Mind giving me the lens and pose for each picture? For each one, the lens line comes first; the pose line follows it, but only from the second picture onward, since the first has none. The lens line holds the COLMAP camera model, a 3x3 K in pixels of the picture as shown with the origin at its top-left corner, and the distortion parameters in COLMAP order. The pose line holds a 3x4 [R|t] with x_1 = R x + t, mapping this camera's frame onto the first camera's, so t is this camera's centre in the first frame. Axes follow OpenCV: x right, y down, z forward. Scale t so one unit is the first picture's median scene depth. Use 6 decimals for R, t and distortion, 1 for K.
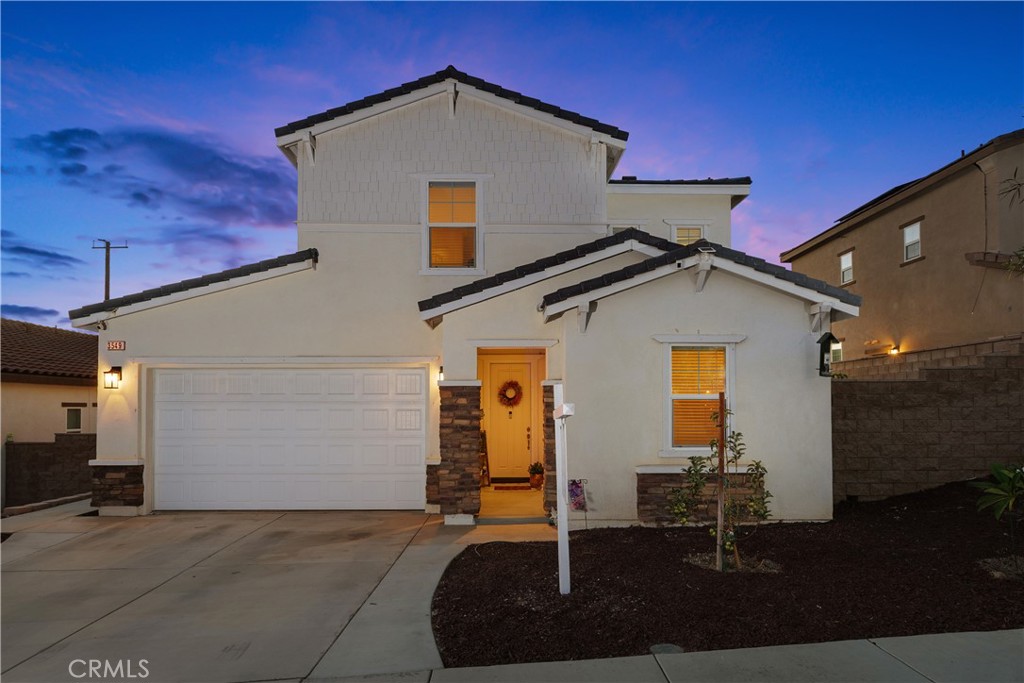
lens RADIAL K [[575.2, 0, 512.0], [0, 575.2, 306.8], [0, 0, 1]] dist [-0.000117, 0.000782]
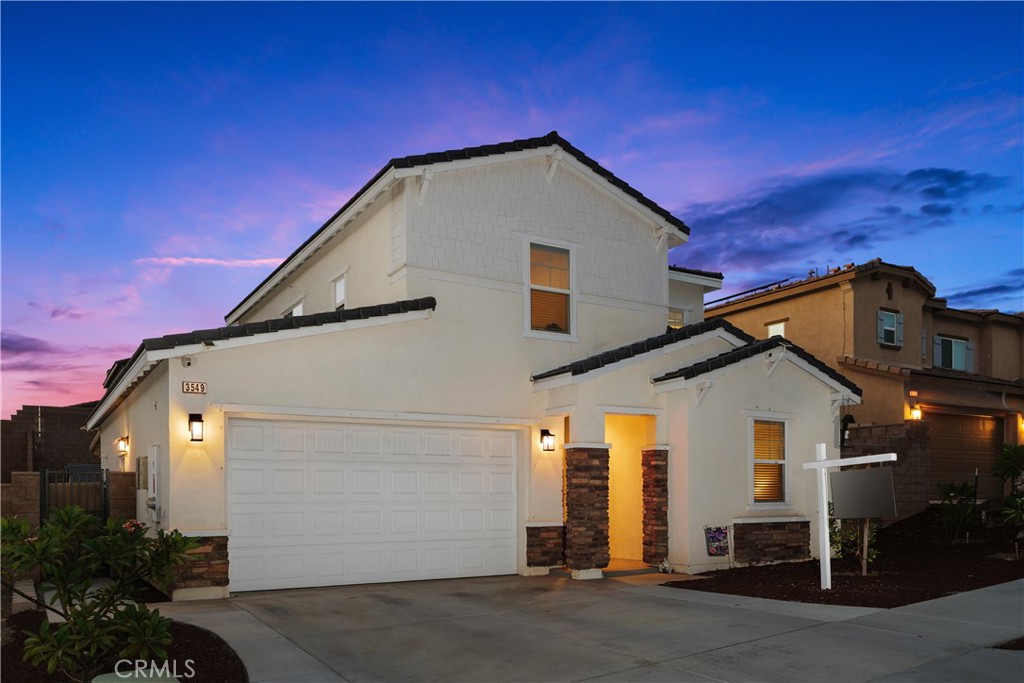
lens RADIAL K [[770.2, 0, 512.0], [0, 770.2, 341.5], [0, 0, 1]] dist [-0.003201, -0.003717]
pose [[0.866940, 0.093593, 0.489546, -0.861199], [-0.081645, 0.995610, -0.045759, 0.017269], [-0.491680, -0.000299, 0.870776, -0.151513]]
